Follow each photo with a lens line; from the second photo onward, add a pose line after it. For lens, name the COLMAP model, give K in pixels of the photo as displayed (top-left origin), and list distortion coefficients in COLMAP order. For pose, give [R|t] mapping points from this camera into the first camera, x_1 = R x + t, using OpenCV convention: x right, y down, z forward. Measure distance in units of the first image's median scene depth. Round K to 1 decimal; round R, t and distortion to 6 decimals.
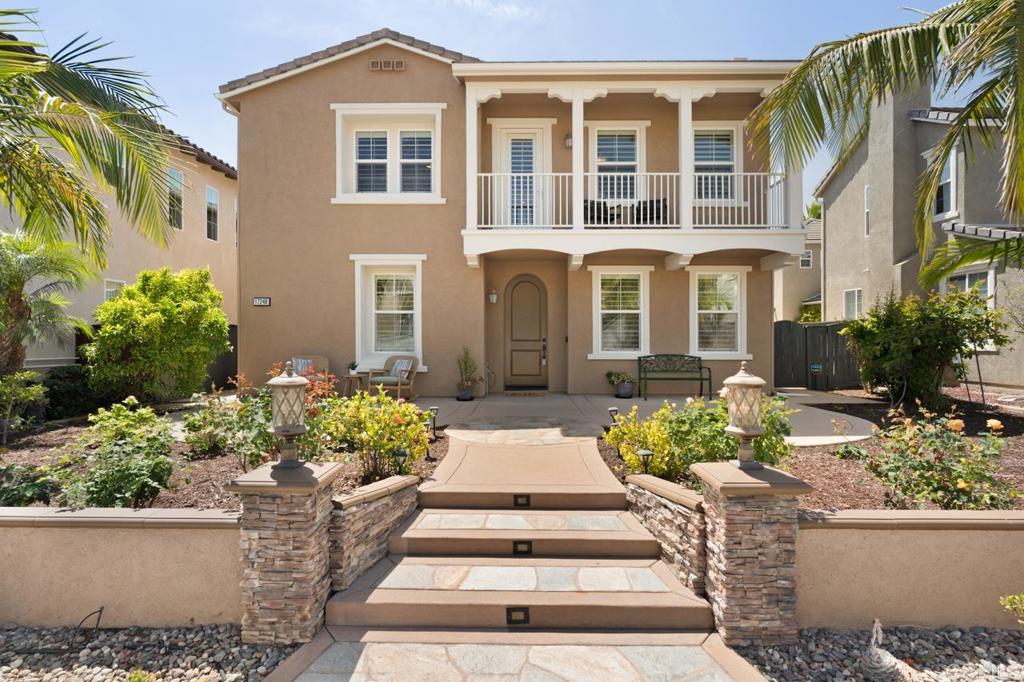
lens RADIAL K [[566.4, 0, 473.2], [0, 566.4, 341.4], [0, 0, 1]] dist [-0.001726, -0.001000]
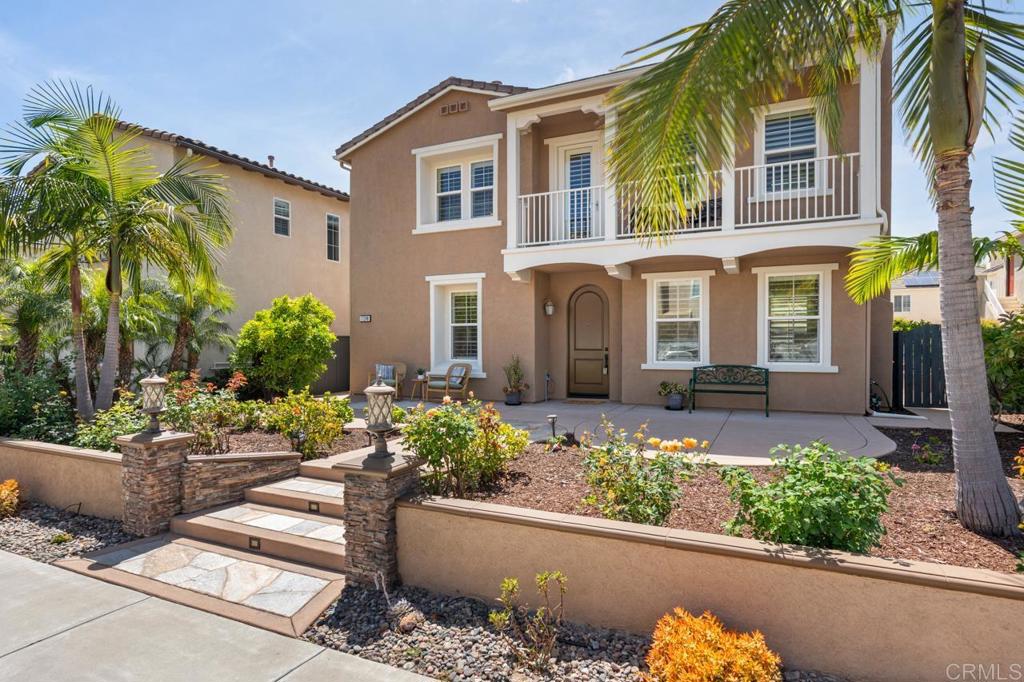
lens RADIAL K [[571.2, 0, 464.3], [0, 571.2, 352.3], [0, 0, 1]] dist [-0.002434, -0.000493]
pose [[0.896196, 0.003915, -0.443642, 0.376298], [0.001373, 0.999932, 0.011597, -0.009589], [0.443657, -0.011003, 0.896129, -0.026952]]
